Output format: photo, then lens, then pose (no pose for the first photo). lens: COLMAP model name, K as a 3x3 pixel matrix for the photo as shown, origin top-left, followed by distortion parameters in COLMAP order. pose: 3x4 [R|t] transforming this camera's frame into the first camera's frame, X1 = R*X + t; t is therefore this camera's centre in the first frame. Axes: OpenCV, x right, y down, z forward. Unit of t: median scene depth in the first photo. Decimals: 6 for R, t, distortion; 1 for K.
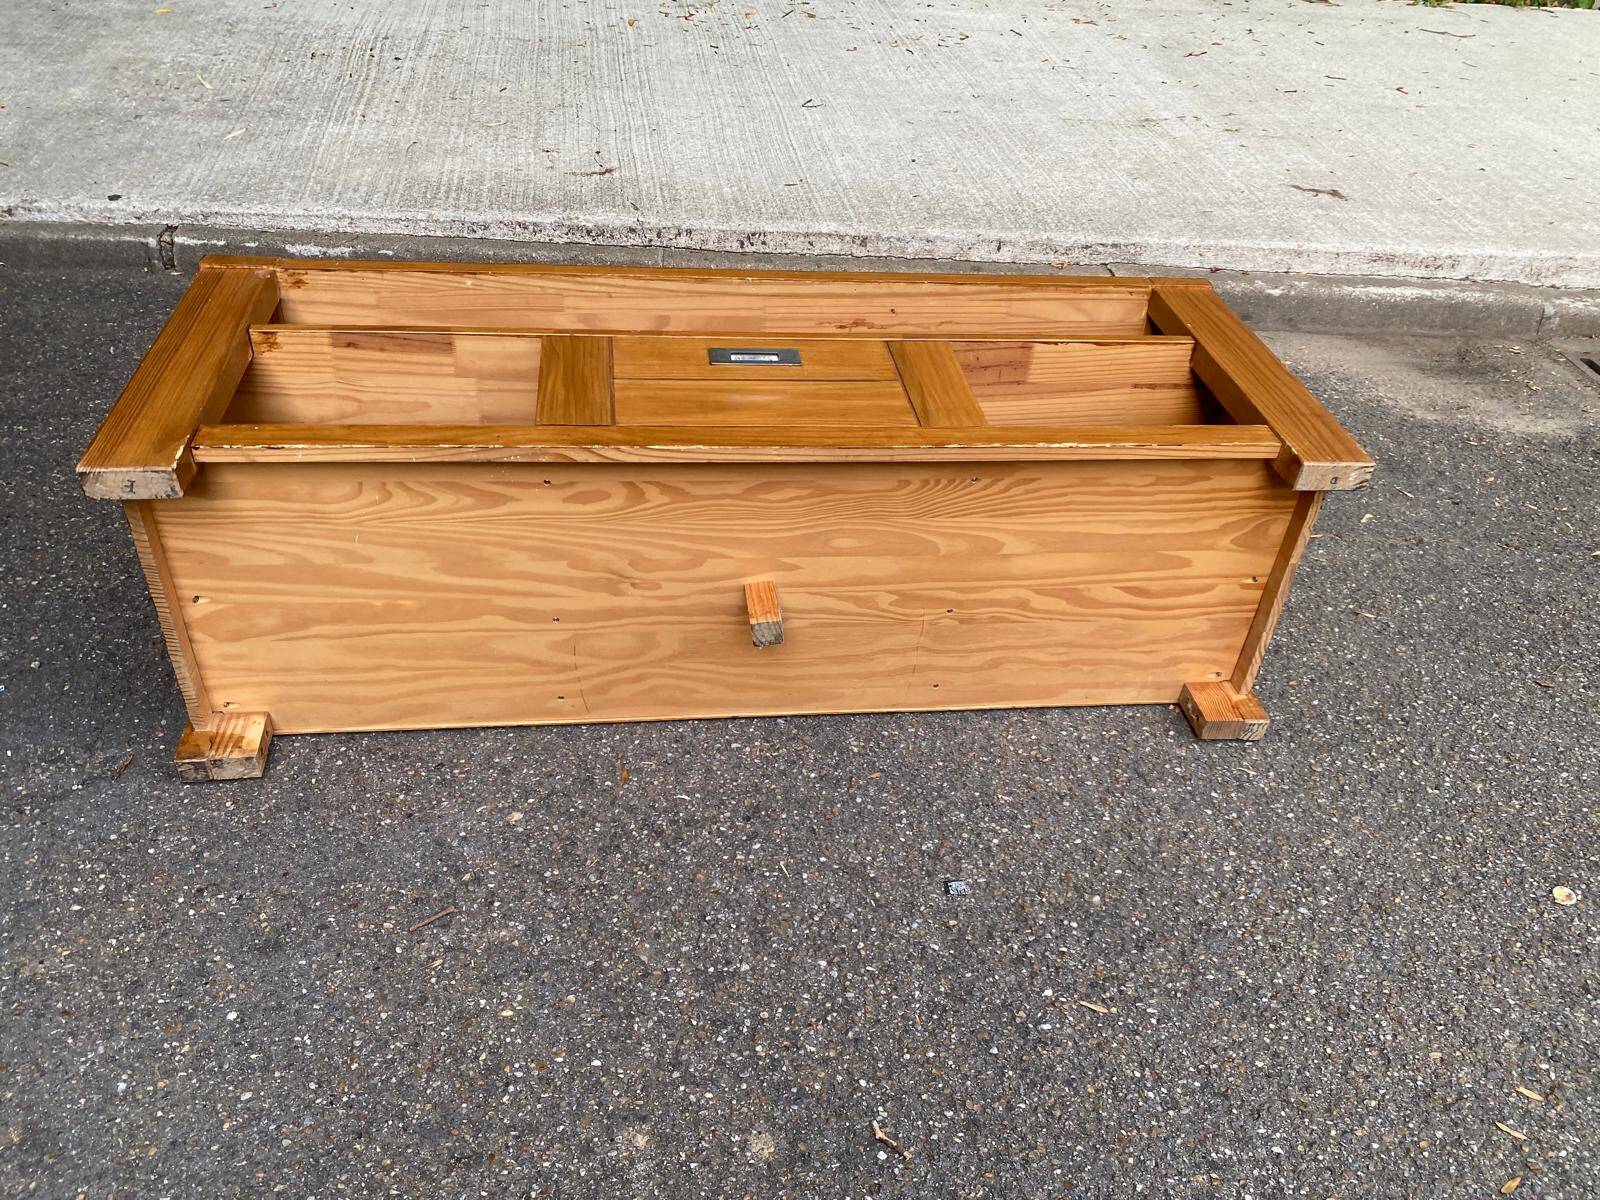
lens RADIAL K [[1213.4, 0, 802.0], [0, 1213.4, 604.4], [0, 0, 1]] dist [0.014694, -0.012731]
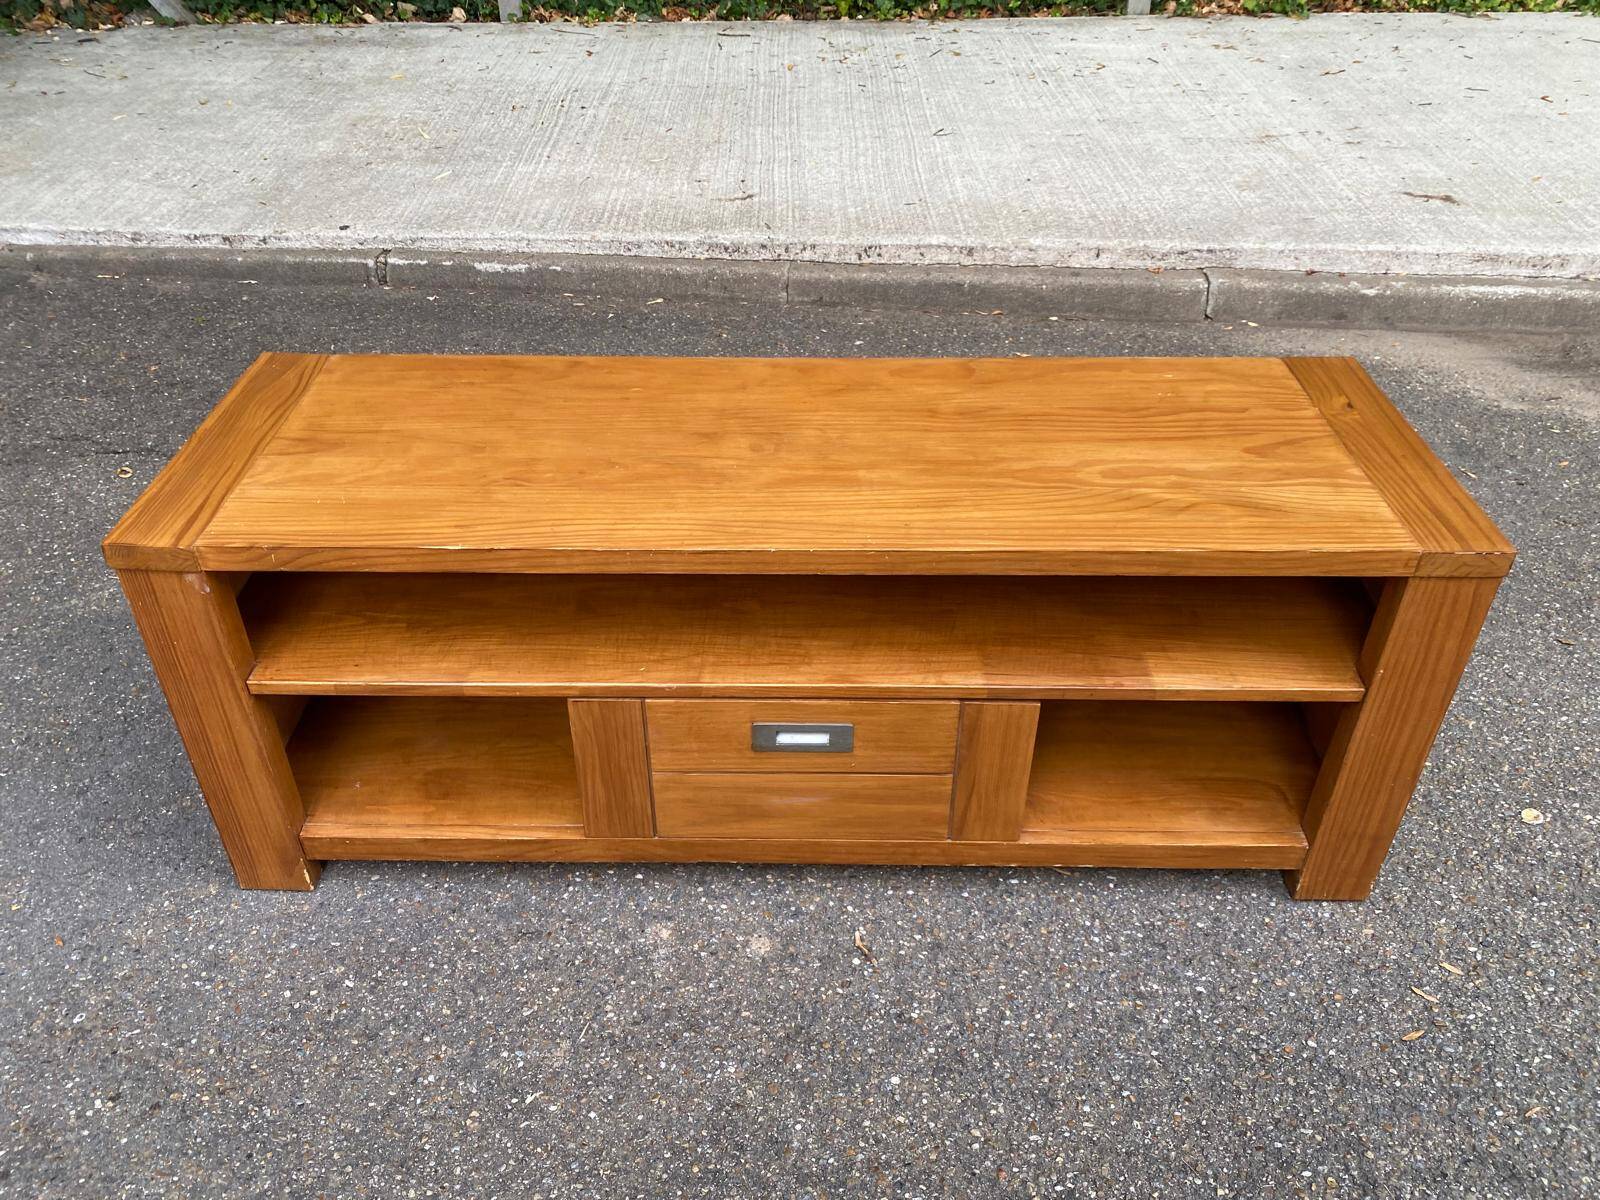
lens RADIAL K [[1213.4, 0, 791.2], [0, 1213.4, 574.9], [0, 0, 1]] dist [0.014694, -0.012731]
pose [[0.985754, 0.024358, -0.166422, 0.087546], [-0.032770, 0.998310, -0.047990, 0.056589], [0.164972, 0.052760, 0.984886, -0.104933]]
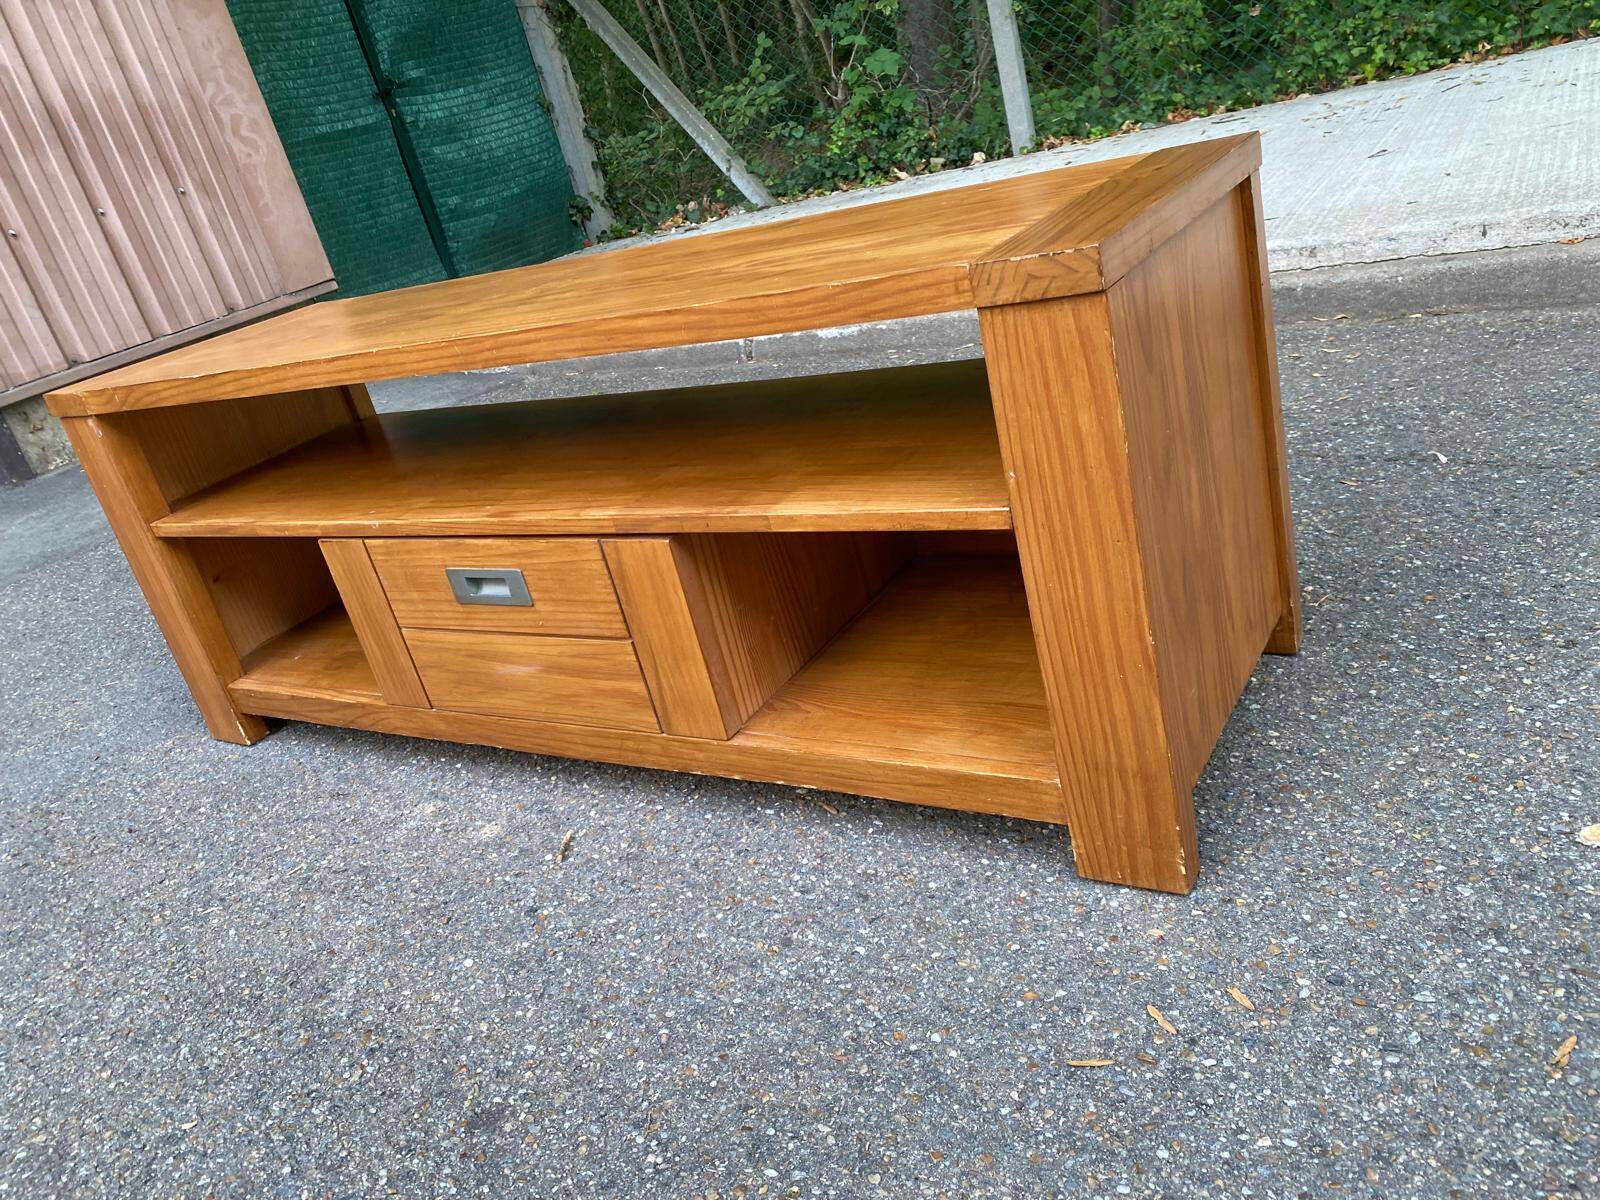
lens RADIAL K [[1213.4, 0, 801.1], [0, 1213.4, 583.9], [0, 0, 1]] dist [0.014694, -0.012731]
pose [[0.731251, 0.010789, -0.682023, 0.430498], [-0.152053, 0.977294, -0.147568, 0.153056], [0.664945, 0.211614, 0.716288, 0.146783]]
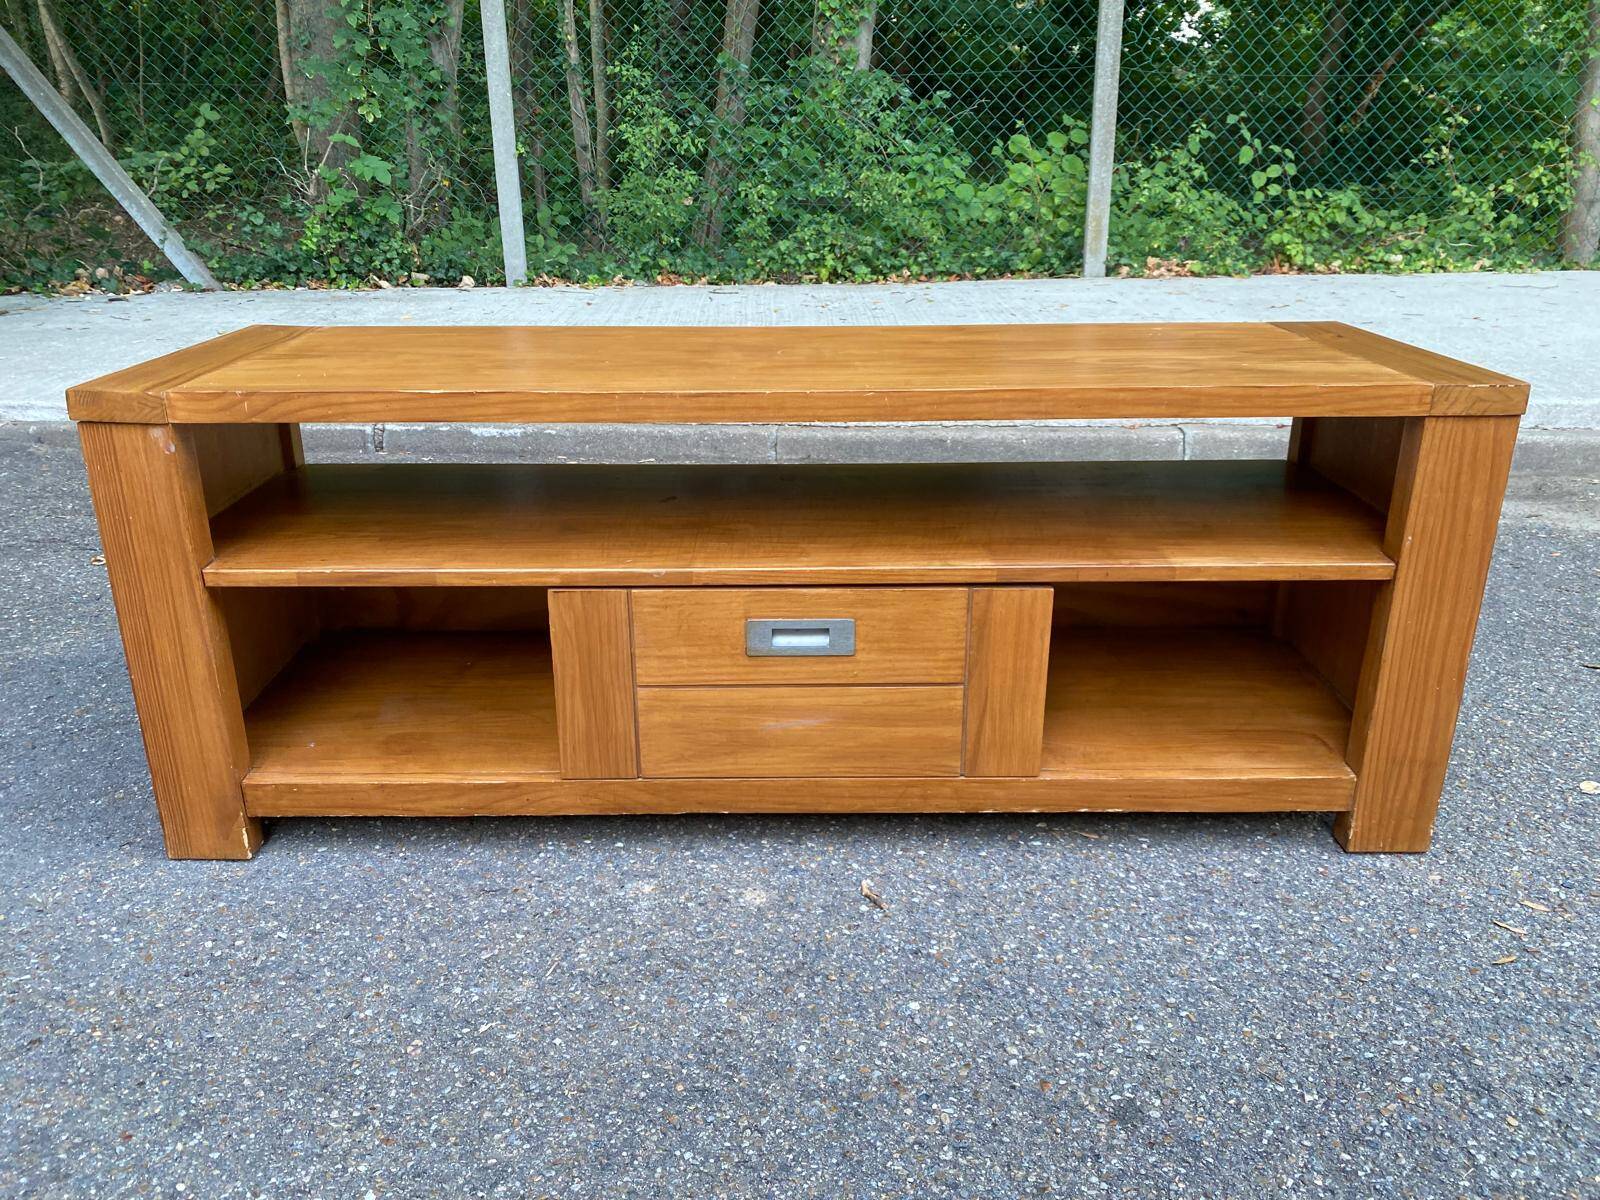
lens RADIAL K [[1213.4, 0, 797.6], [0, 1213.4, 592.2], [0, 0, 1]] dist [0.014694, -0.012731]
pose [[0.988393, -0.027686, -0.149372, 0.078823], [-0.019519, 0.951958, -0.305605, 0.231593], [0.150657, 0.304974, 0.940369, -0.047130]]
